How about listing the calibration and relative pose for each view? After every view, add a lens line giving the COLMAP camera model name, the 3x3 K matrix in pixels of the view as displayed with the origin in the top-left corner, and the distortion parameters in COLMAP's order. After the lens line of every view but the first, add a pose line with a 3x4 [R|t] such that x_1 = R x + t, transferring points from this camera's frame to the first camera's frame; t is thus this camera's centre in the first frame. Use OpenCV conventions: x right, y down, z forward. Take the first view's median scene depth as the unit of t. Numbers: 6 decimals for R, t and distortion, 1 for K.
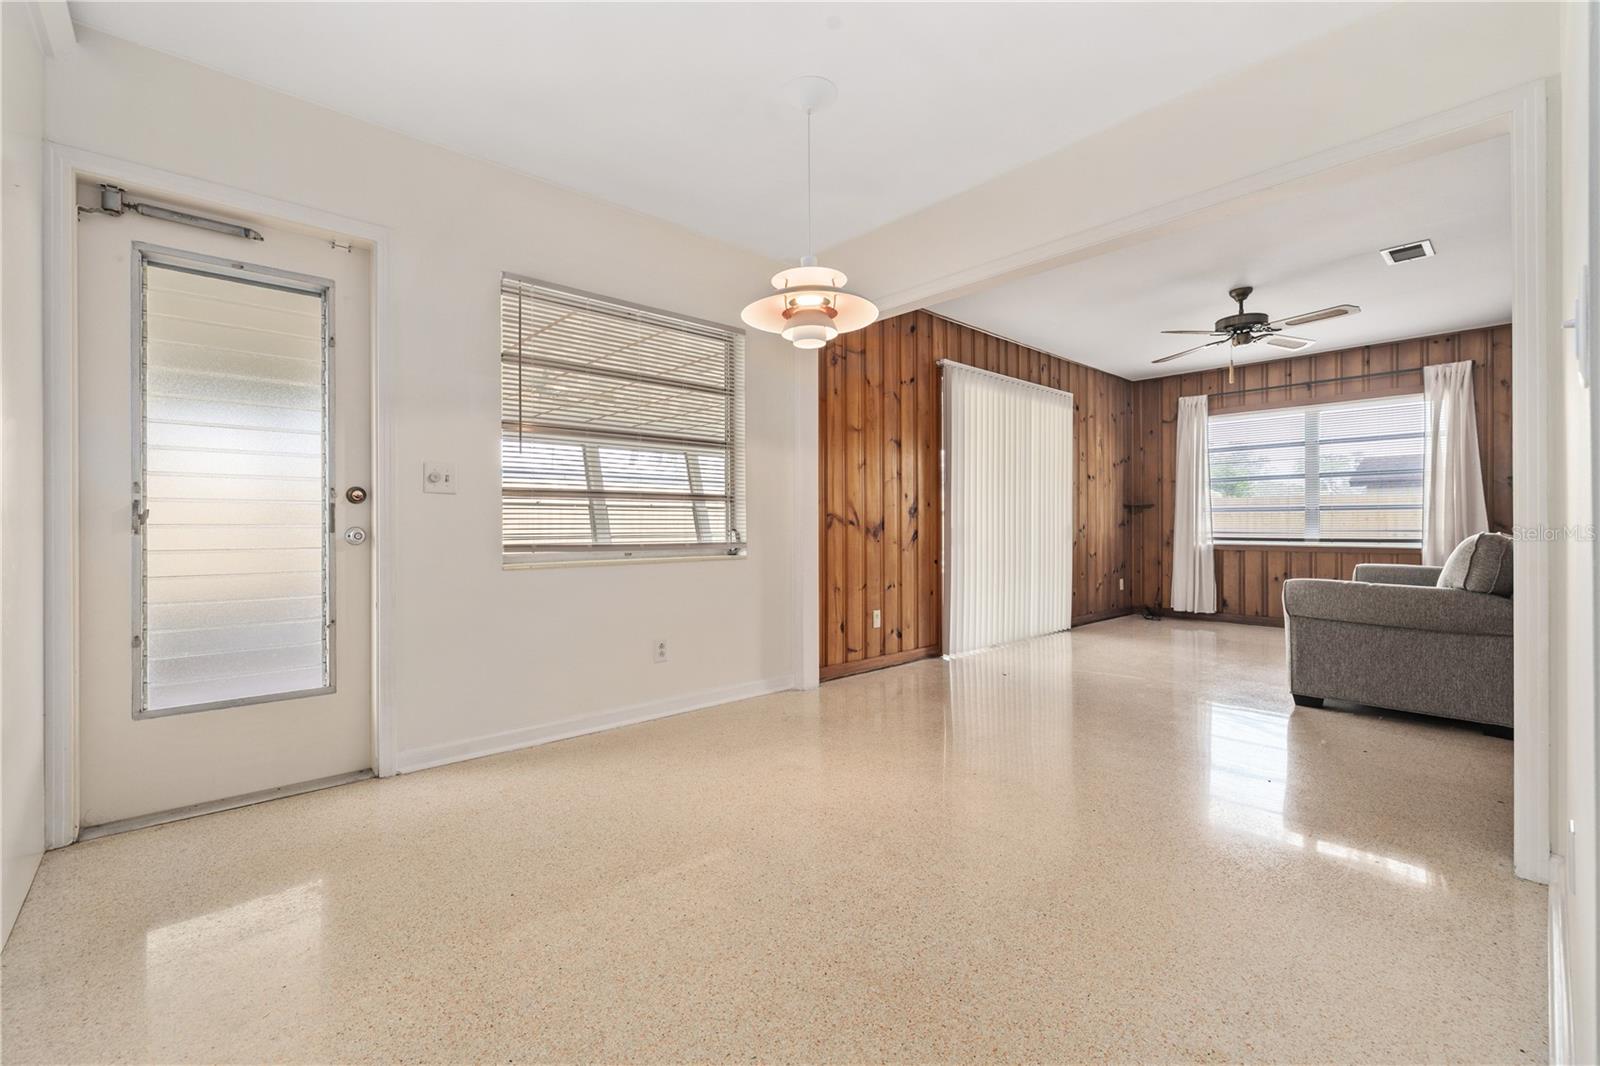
lens RADIAL K [[681.7, 0, 788.3], [0, 681.7, 522.9], [0, 0, 1]] dist [0.000171, -0.000572]
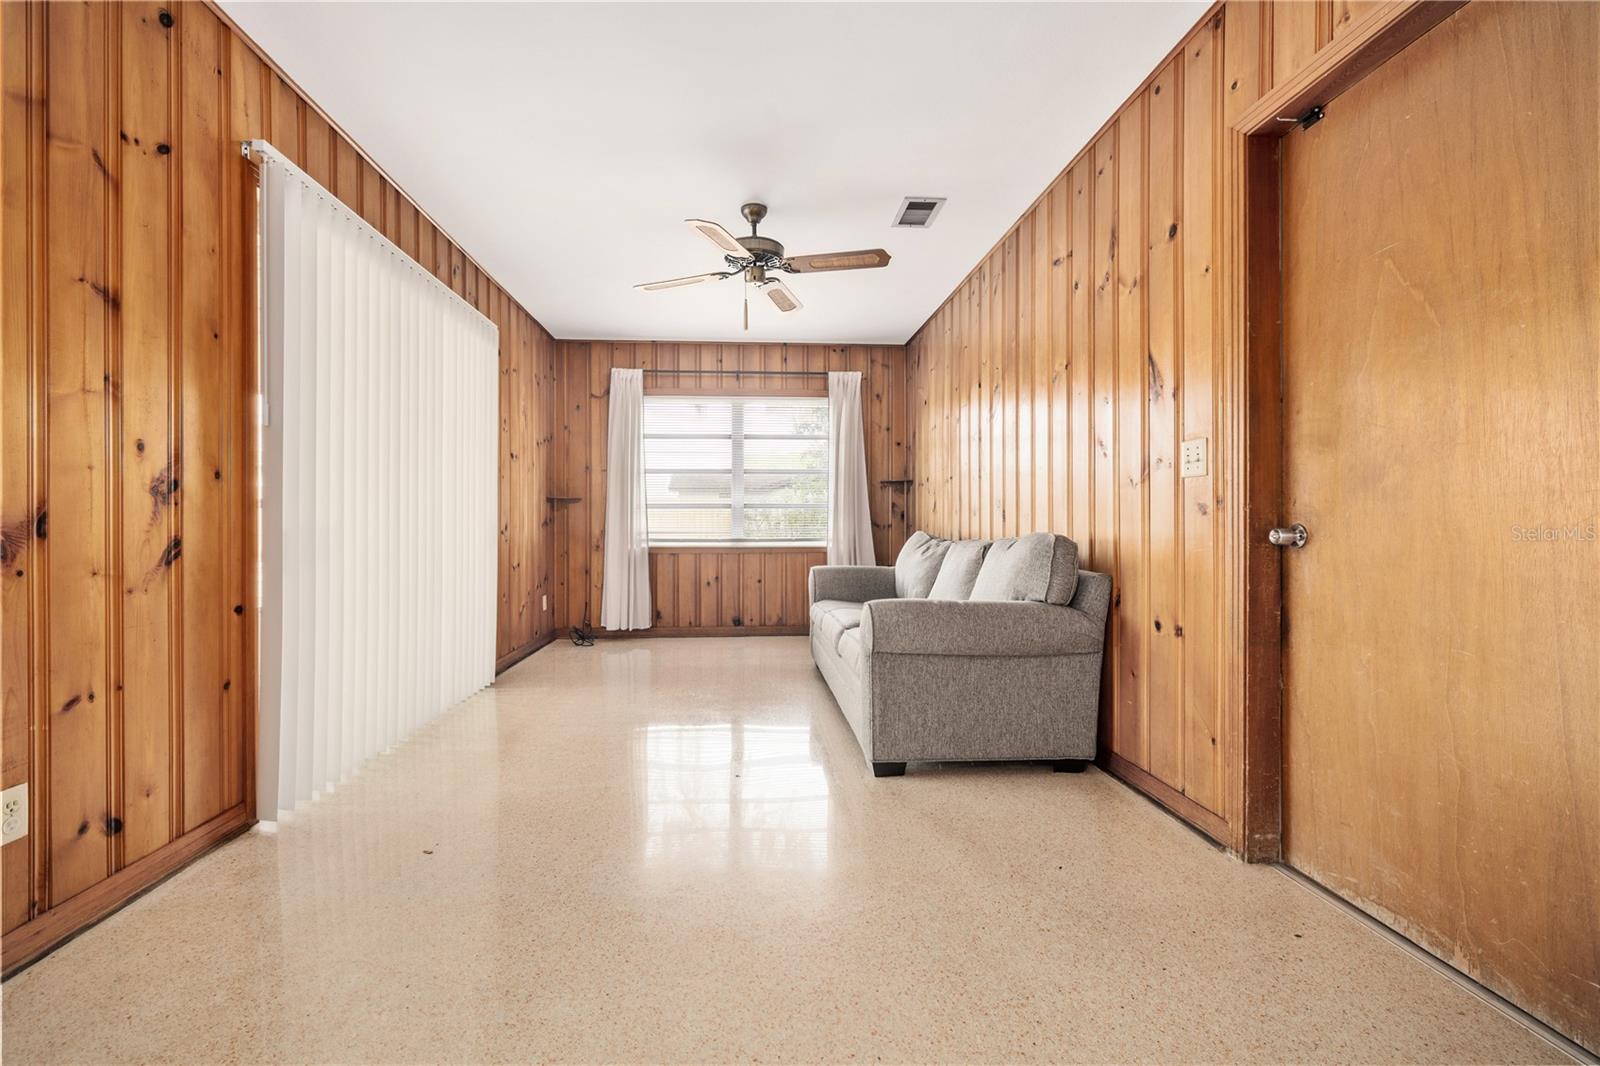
lens RADIAL K [[681.7, 0, 788.3], [0, 681.7, 522.9], [0, 0, 1]] dist [0.000171, -0.000572]
pose [[0.624262, 0.001232, 0.781214, 0.084766], [-0.002176, 0.999998, 0.000162, 0.001186], [-0.781212, -0.001801, 0.624263, 0.402512]]
